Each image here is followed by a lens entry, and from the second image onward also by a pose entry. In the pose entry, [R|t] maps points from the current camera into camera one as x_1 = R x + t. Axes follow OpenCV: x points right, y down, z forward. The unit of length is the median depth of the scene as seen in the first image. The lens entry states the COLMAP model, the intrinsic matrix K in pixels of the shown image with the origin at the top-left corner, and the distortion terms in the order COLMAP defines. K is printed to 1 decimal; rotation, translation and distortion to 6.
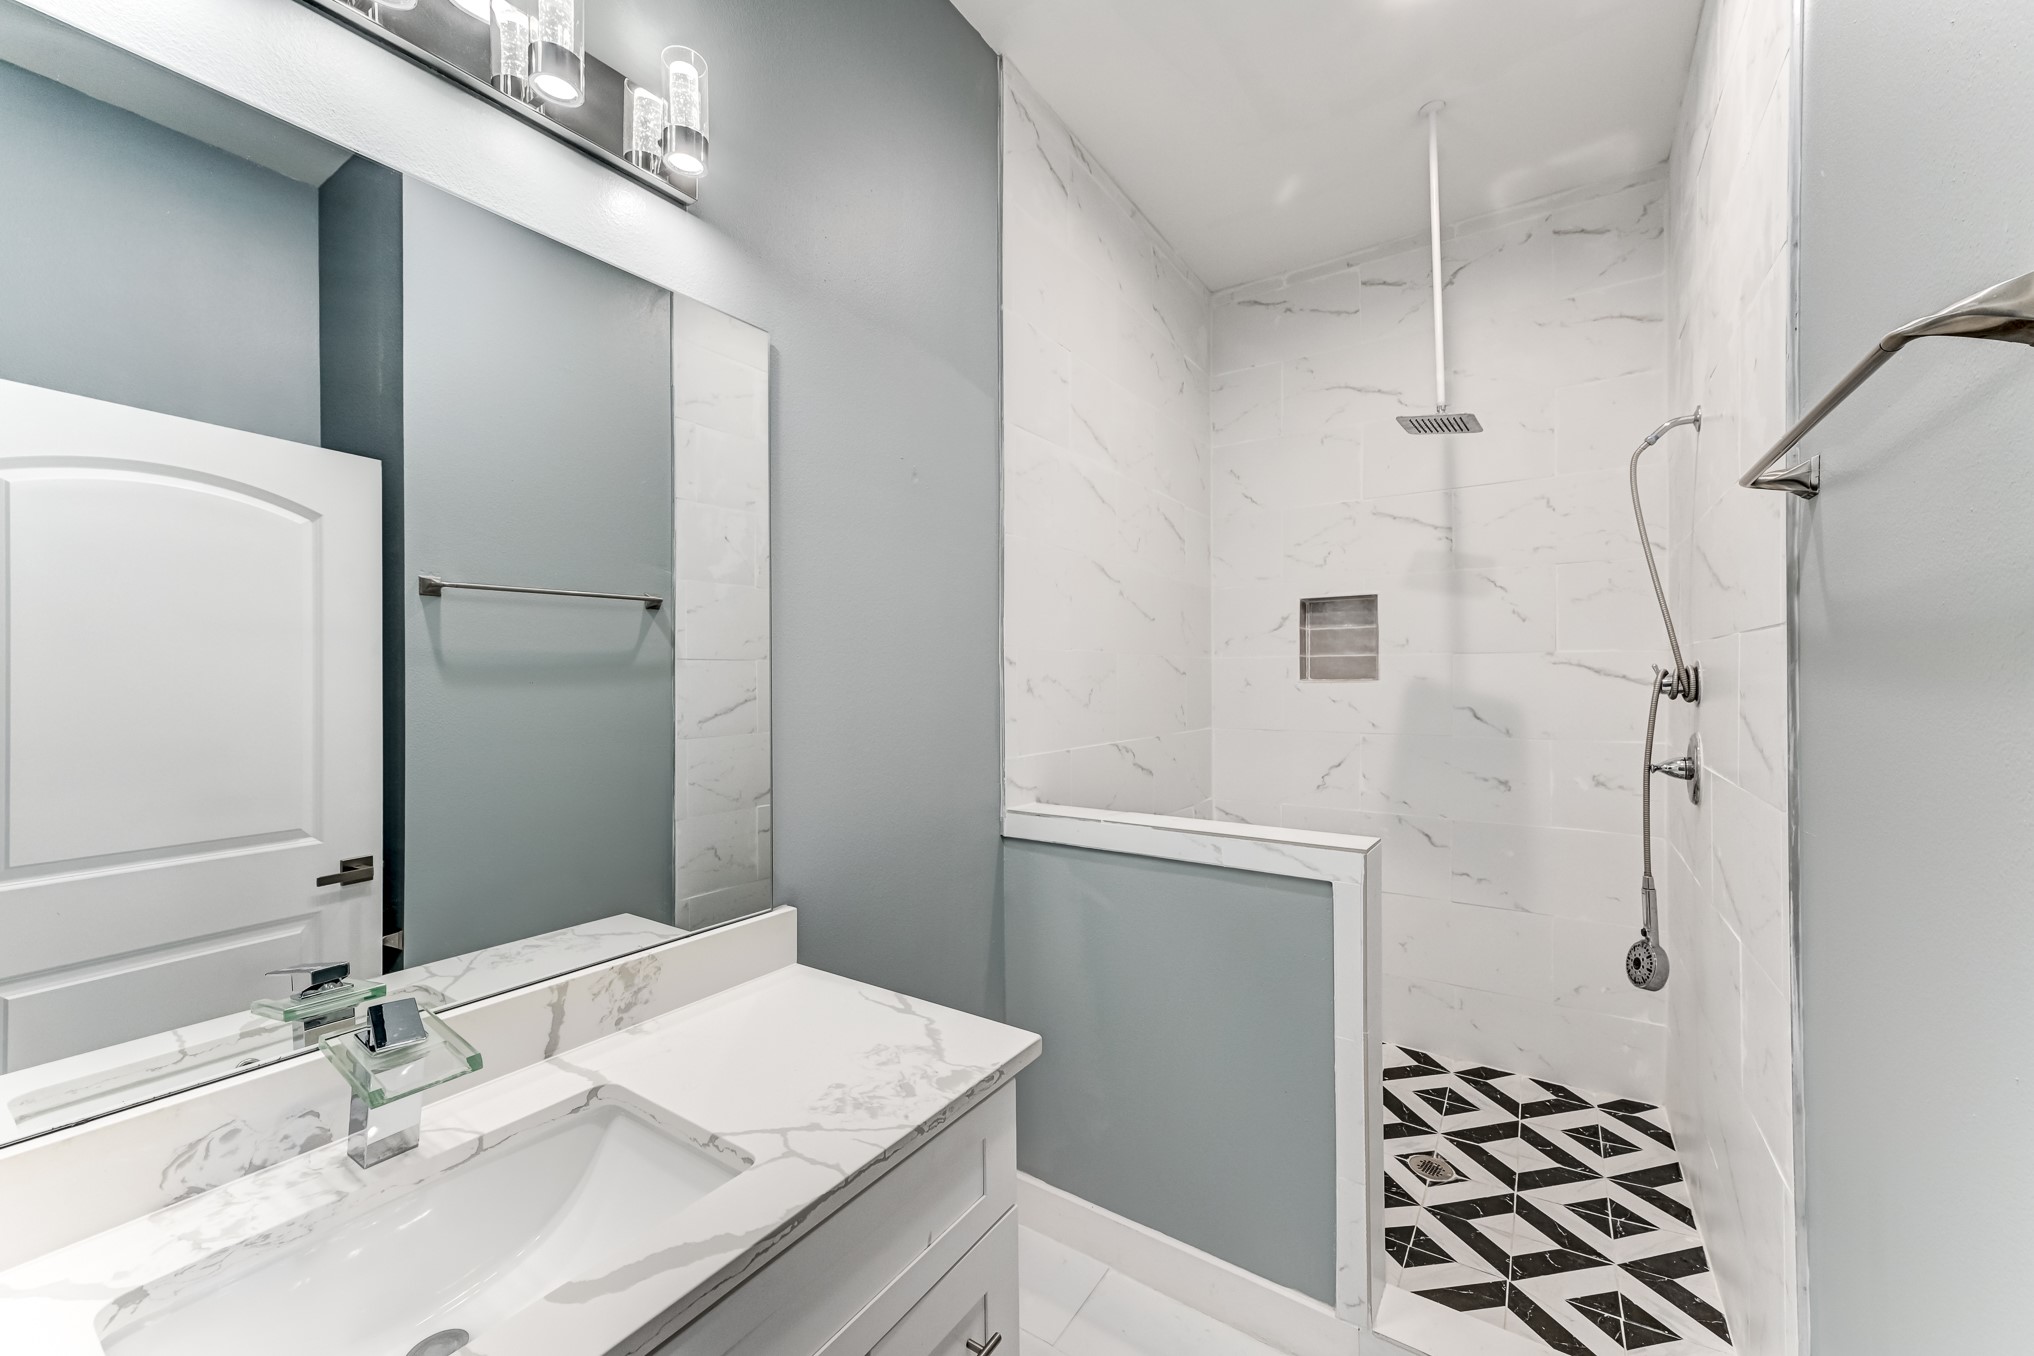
lens RADIAL K [[779.4, 0, 1013.7], [0, 779.4, 674.9], [0, 0, 1]] dist [0.001781, -0.000056]
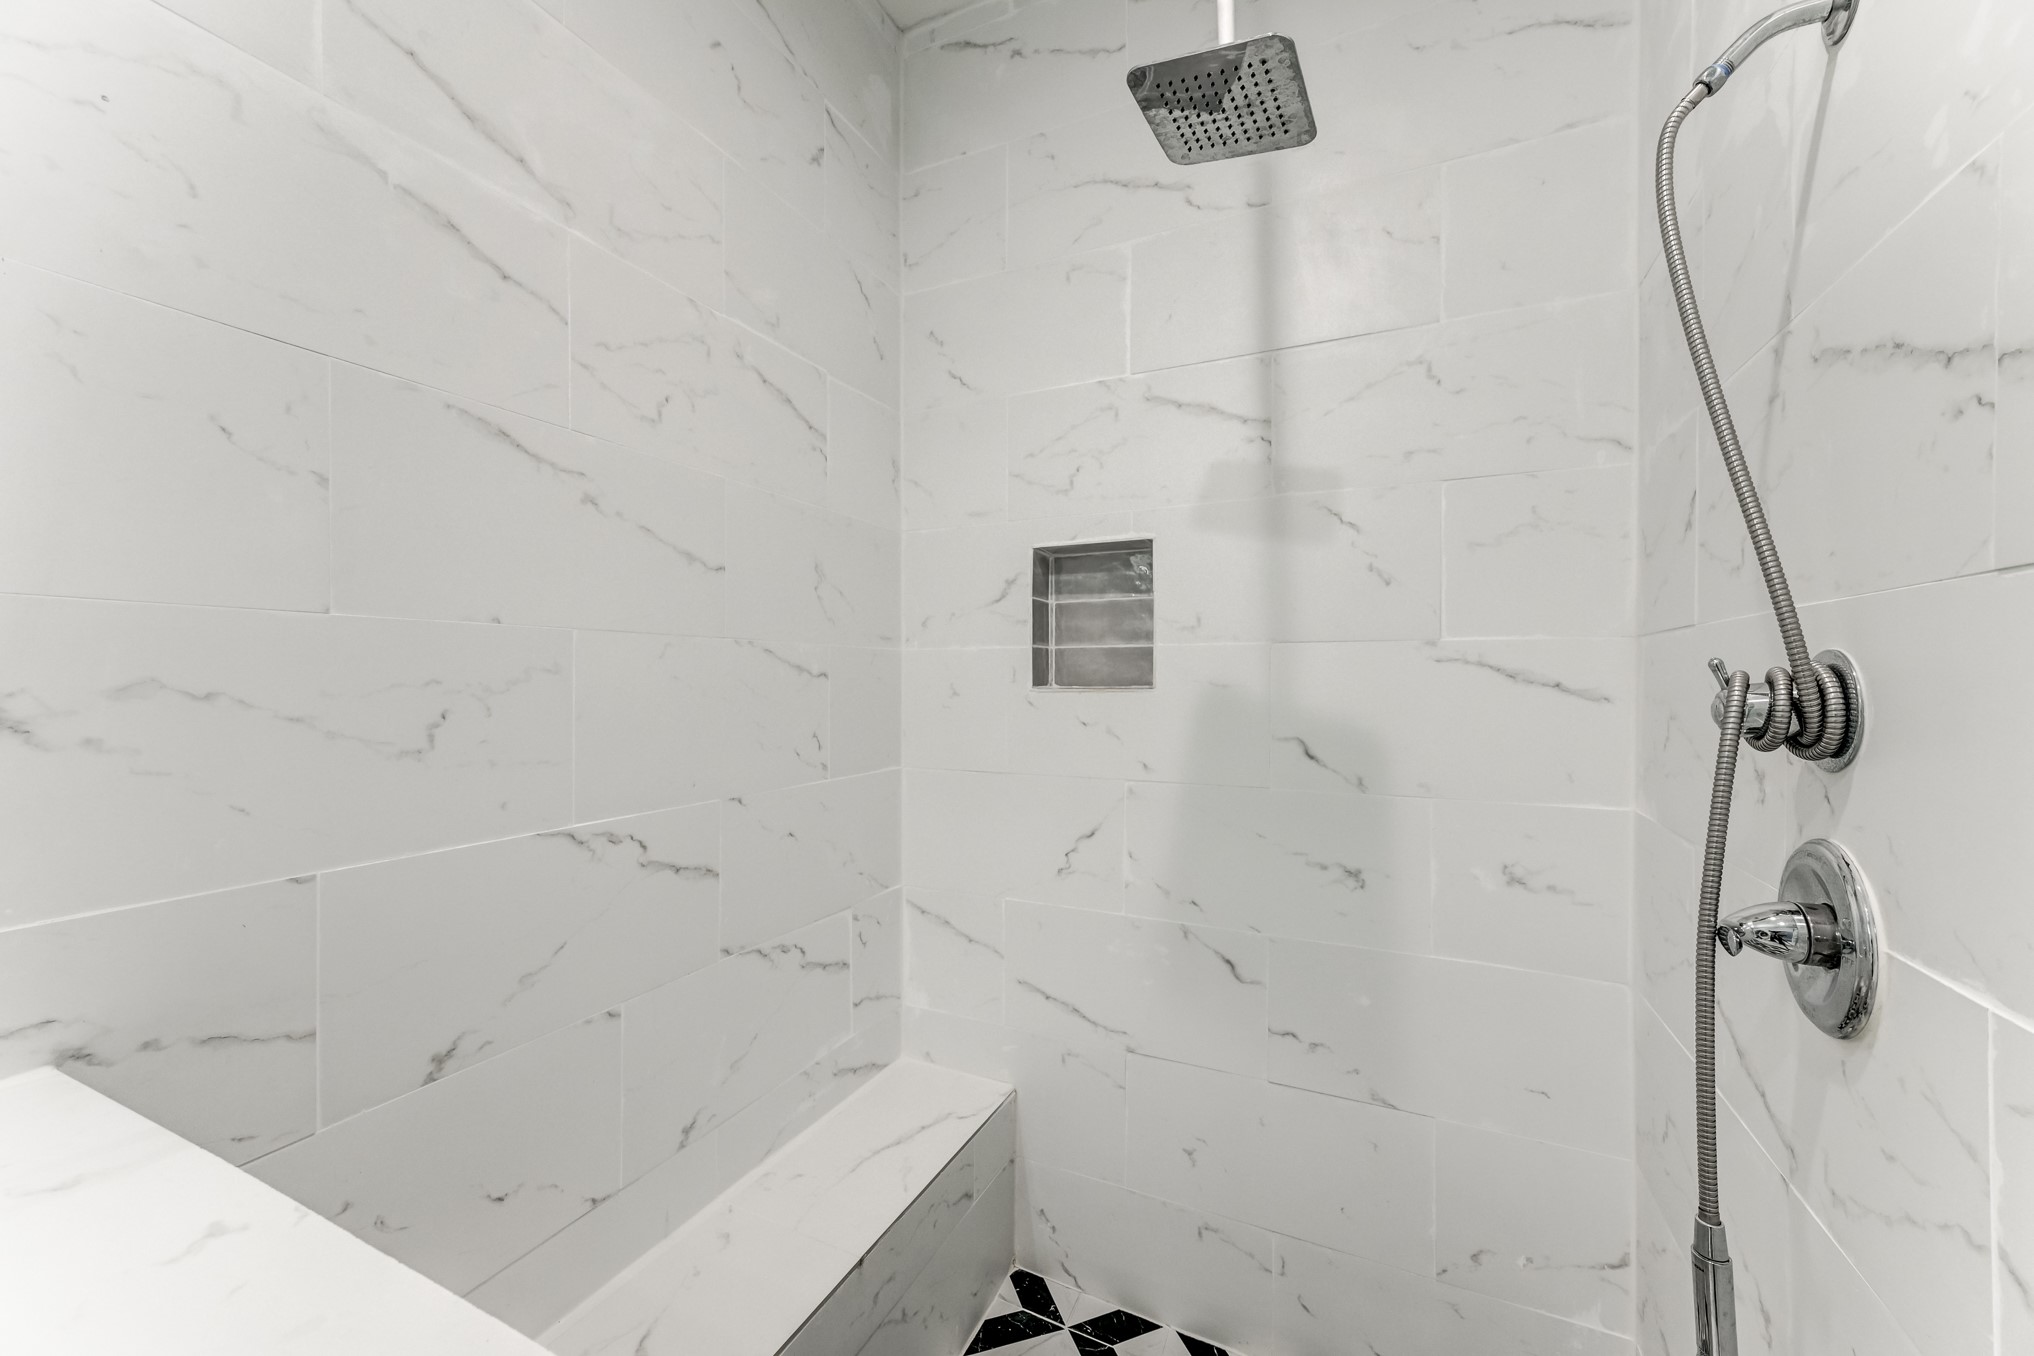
lens RADIAL K [[779.4, 0, 1018.4], [0, 779.4, 674.2], [0, 0, 1]] dist [0.001781, -0.000056]
pose [[0.987390, 0.004377, 0.158248, 0.286058], [-0.004264, 0.999990, -0.001059, -0.002924], [-0.158251, 0.000370, 0.987399, 0.460264]]
